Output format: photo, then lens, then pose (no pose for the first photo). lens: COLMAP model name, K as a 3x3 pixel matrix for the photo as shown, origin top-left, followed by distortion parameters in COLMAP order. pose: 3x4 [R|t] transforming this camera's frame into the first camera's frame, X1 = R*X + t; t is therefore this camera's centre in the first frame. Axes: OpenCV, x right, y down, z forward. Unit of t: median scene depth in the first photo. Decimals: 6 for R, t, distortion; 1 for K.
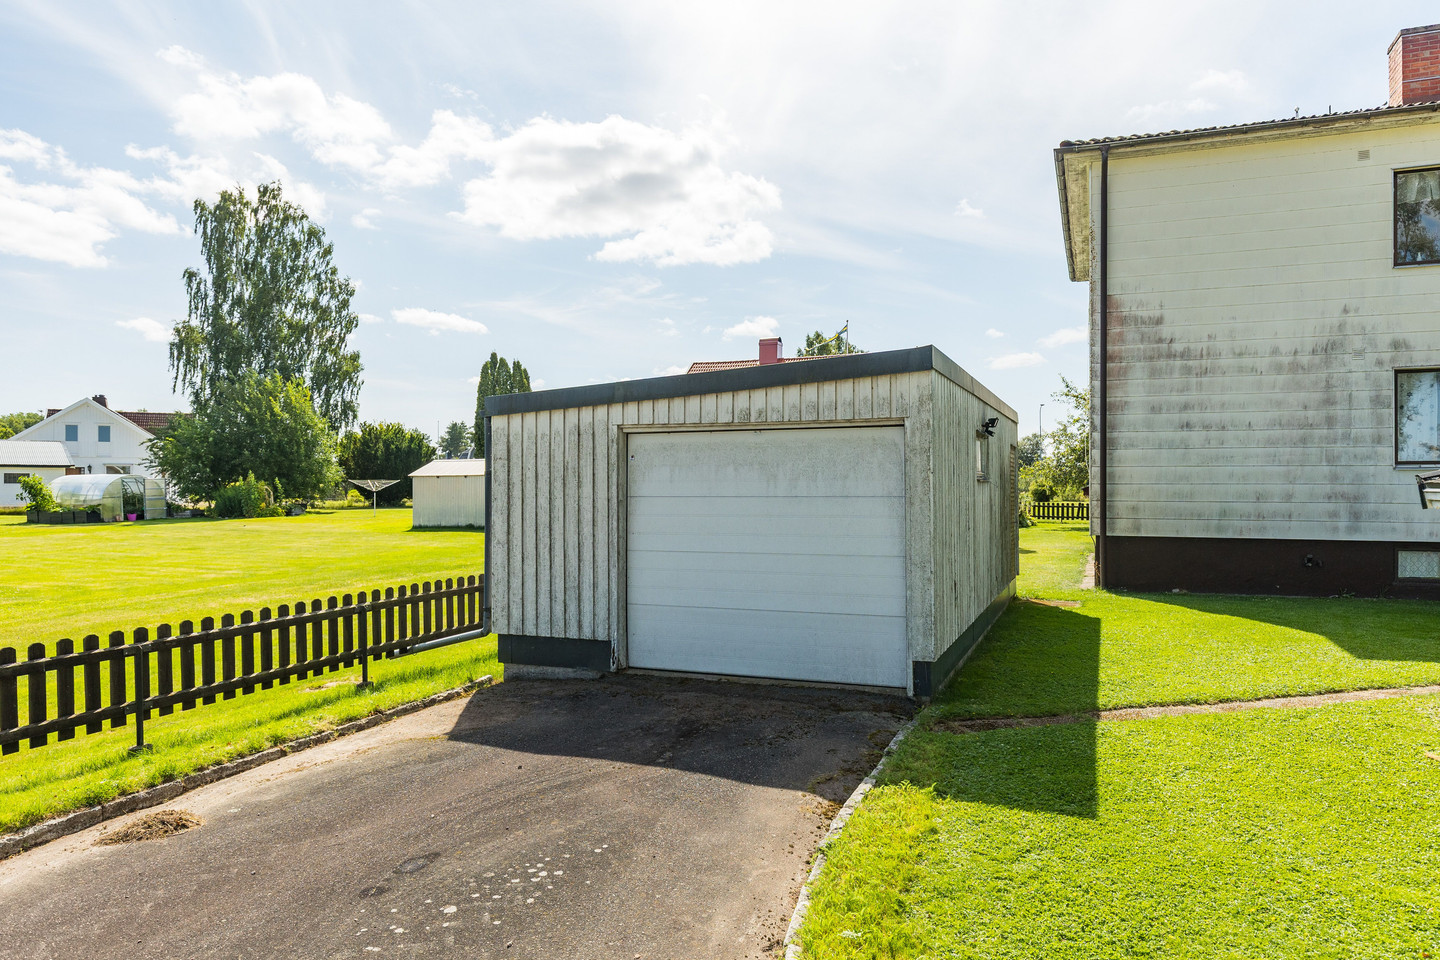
lens RADIAL K [[957.6, 0, 720.0], [0, 957.6, 480.0], [0, 0, 1]] dist [-0.001622, 0.000829]
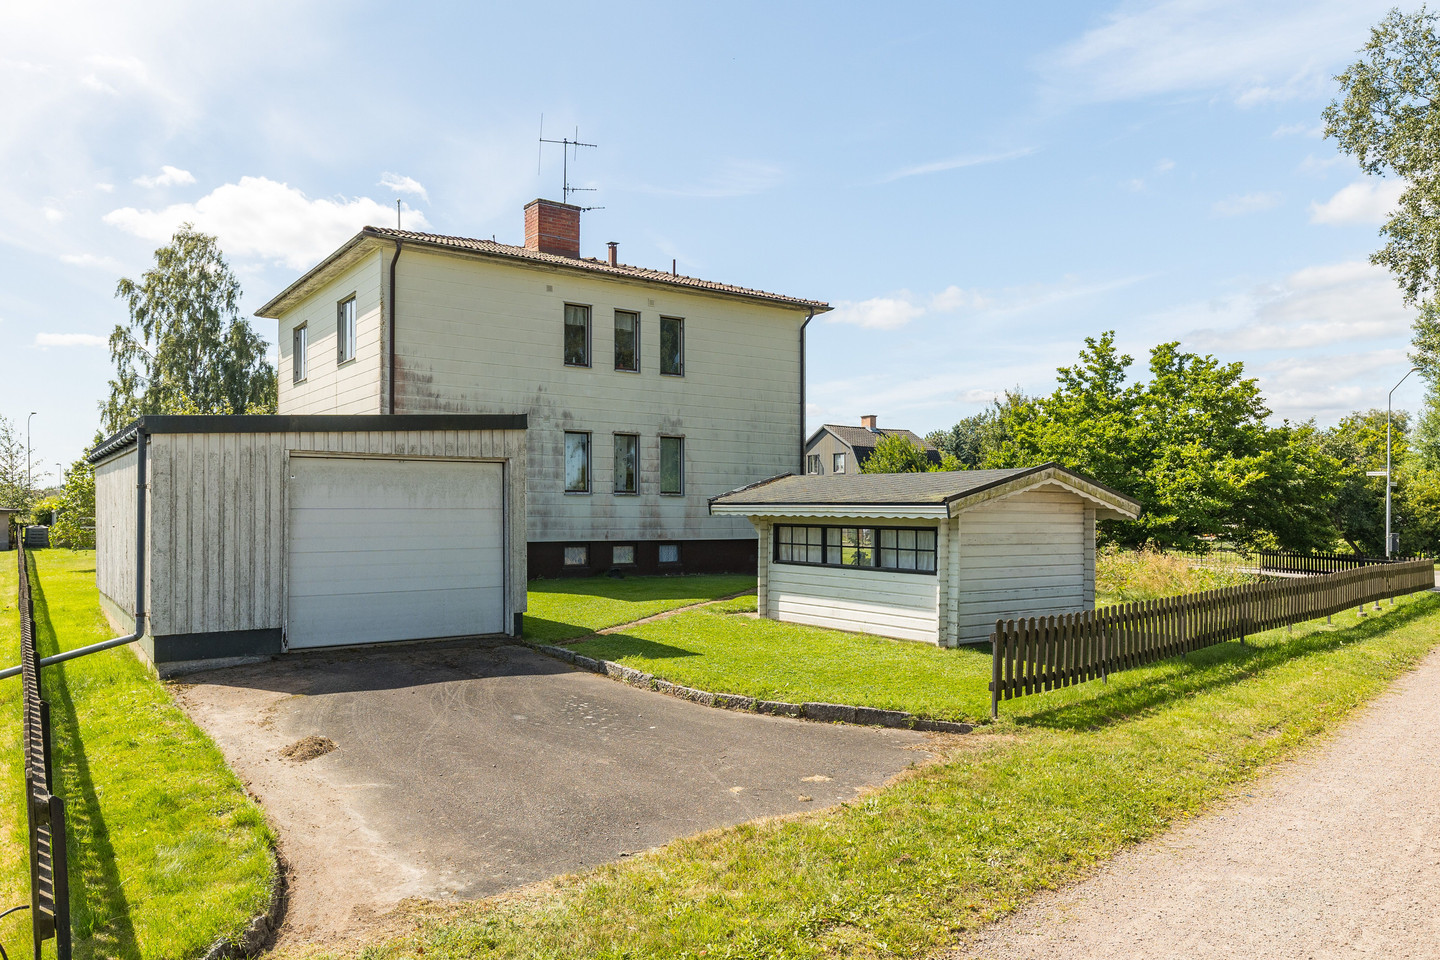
lens RADIAL K [[993.4, 0, 723.4], [0, 993.4, 501.5], [0, 0, 1]] dist [-0.002284, 0.001349]
pose [[0.536596, 0.009261, 0.843788, -0.847450], [-0.008655, 0.999948, -0.005471, 0.010129], [-0.843795, -0.004367, 0.536648, -0.139188]]
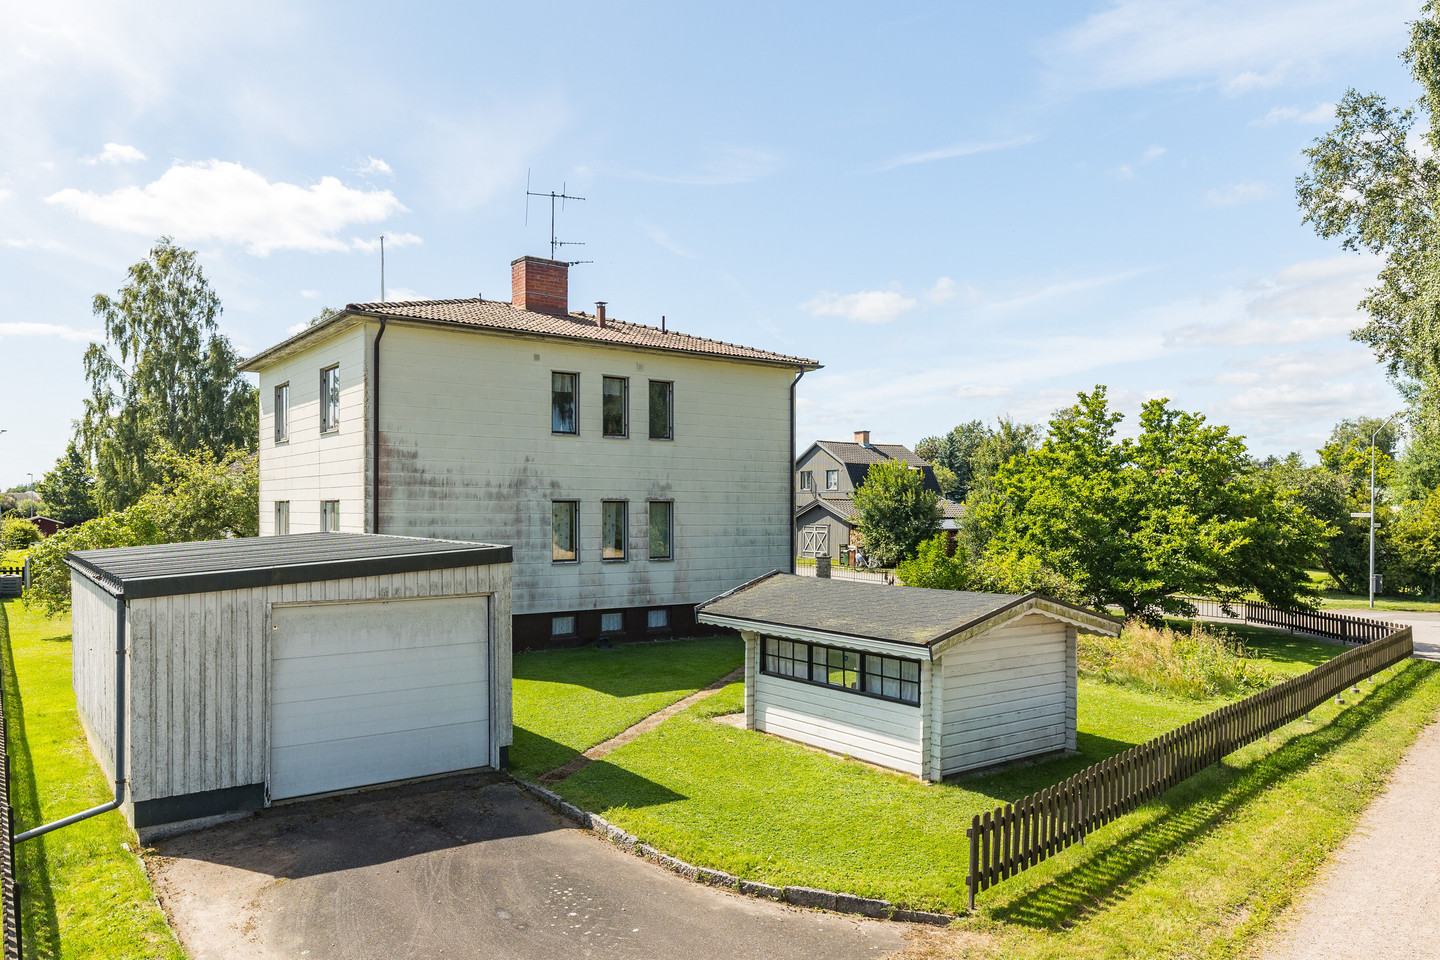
lens RADIAL K [[1005.6, 0, 743.8], [0, 1005.6, 508.1], [0, 0, 1]] dist [-0.002524, 0.000347]
pose [[0.513388, 0.002607, 0.858153, -0.862414], [-0.008745, 0.999959, 0.002194, -0.179067], [-0.858112, -0.008631, 0.513390, -0.158726]]
